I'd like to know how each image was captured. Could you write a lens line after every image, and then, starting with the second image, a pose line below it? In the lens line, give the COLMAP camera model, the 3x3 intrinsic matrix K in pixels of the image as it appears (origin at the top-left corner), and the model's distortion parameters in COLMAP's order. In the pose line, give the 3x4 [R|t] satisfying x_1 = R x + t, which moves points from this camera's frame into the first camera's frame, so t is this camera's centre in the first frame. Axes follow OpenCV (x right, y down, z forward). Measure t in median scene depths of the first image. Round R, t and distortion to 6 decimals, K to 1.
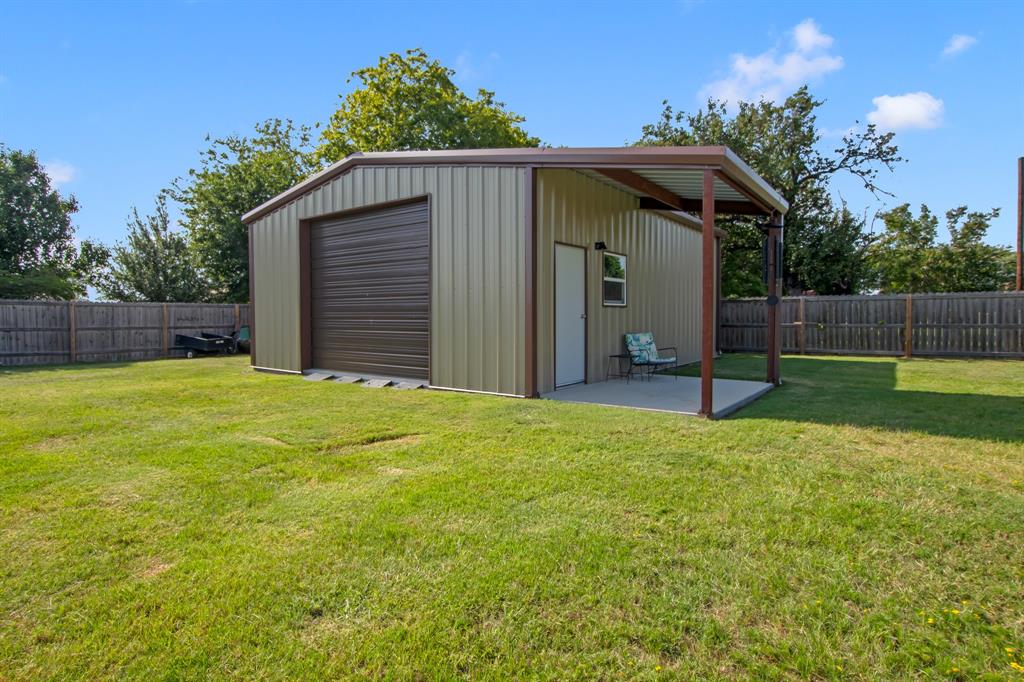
lens RADIAL K [[529.0, 0, 512.0], [0, 529.0, 341.0], [0, 0, 1]] dist [0.003168, 0.000434]
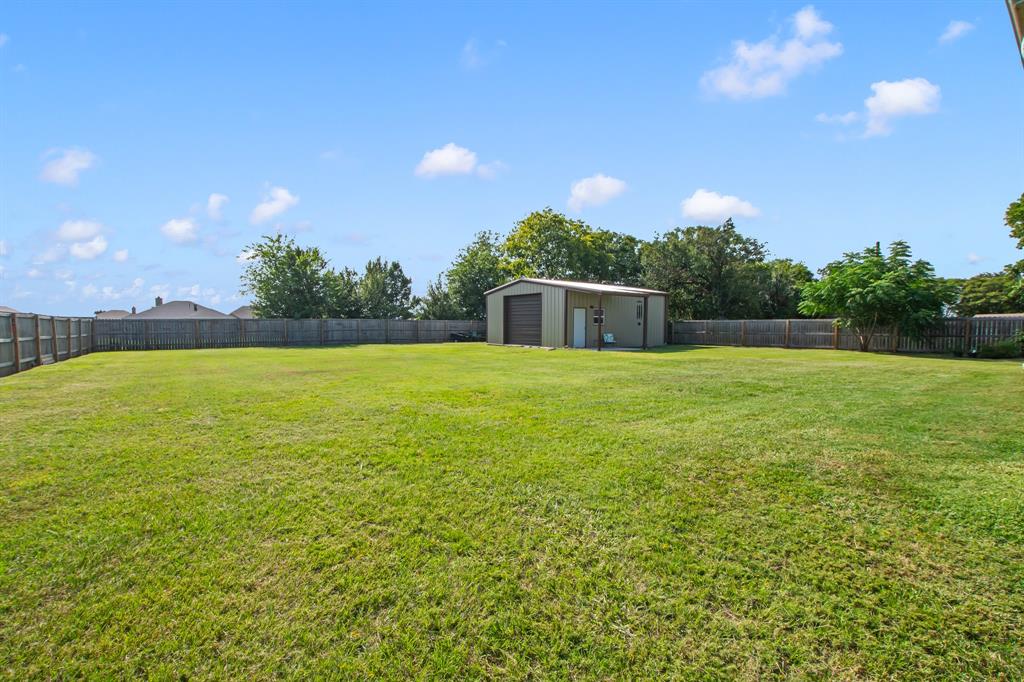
lens RADIAL K [[442.3, 0, 515.3], [0, 442.3, 367.1], [0, 0, 1]] dist [0.020044, -0.007149]
pose [[0.959374, 0.033410, -0.280153, 0.273839], [-0.020591, 0.998607, 0.048578, 0.042077], [0.281386, -0.040836, 0.958725, -1.002917]]
